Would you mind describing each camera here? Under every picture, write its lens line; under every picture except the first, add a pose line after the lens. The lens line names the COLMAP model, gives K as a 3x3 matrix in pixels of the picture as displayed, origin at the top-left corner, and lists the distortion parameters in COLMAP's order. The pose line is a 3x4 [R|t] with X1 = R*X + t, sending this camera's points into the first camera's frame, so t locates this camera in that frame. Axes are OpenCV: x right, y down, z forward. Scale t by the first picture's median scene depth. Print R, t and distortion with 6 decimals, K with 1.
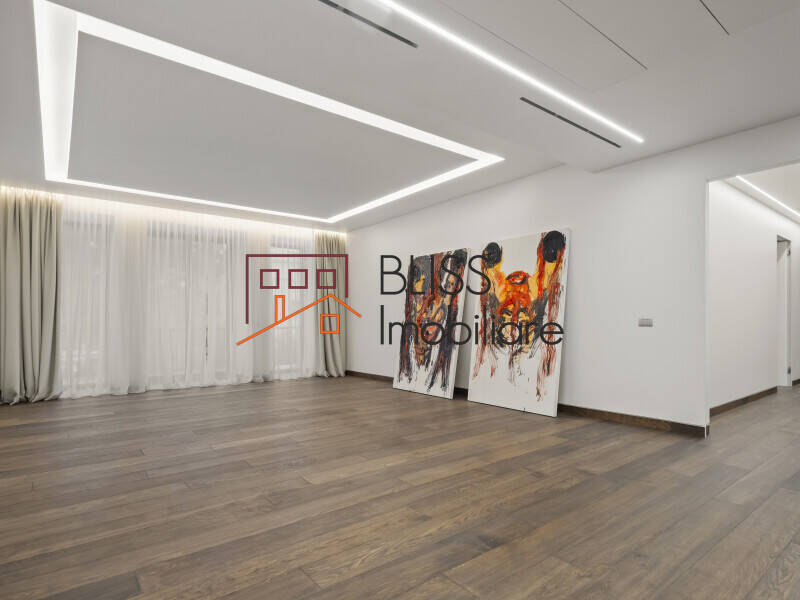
lens RADIAL K [[441.4, 0, 398.4], [0, 441.4, 321.2], [0, 0, 1]] dist [-0.002835, -0.000253]
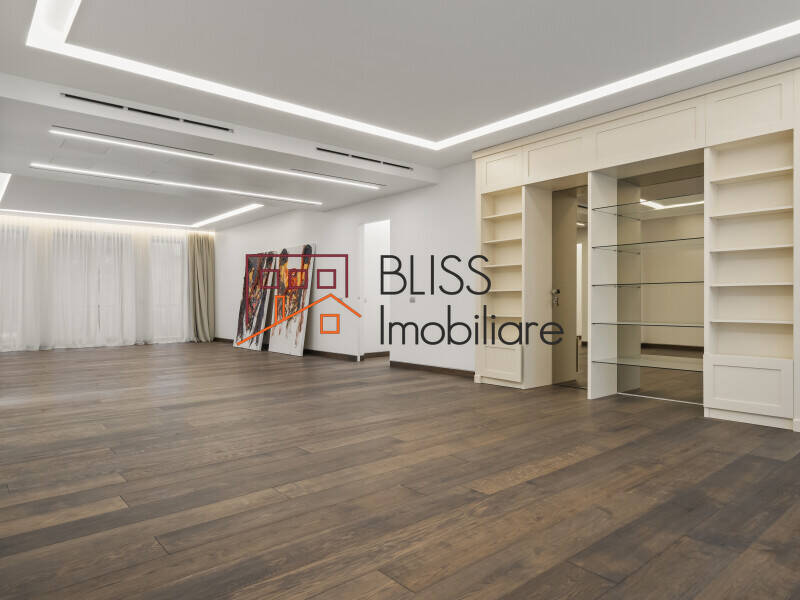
lens RADIAL K [[518.5, 0, 400.0], [0, 518.5, 300.0], [0, 0, 1]] dist [0.011255, 0.001517]
pose [[0.998848, -0.000999, 0.047986, 0.475891], [0.001025, 0.999999, -0.000525, 0.002043], [-0.047985, 0.000574, 0.998848, -0.747486]]
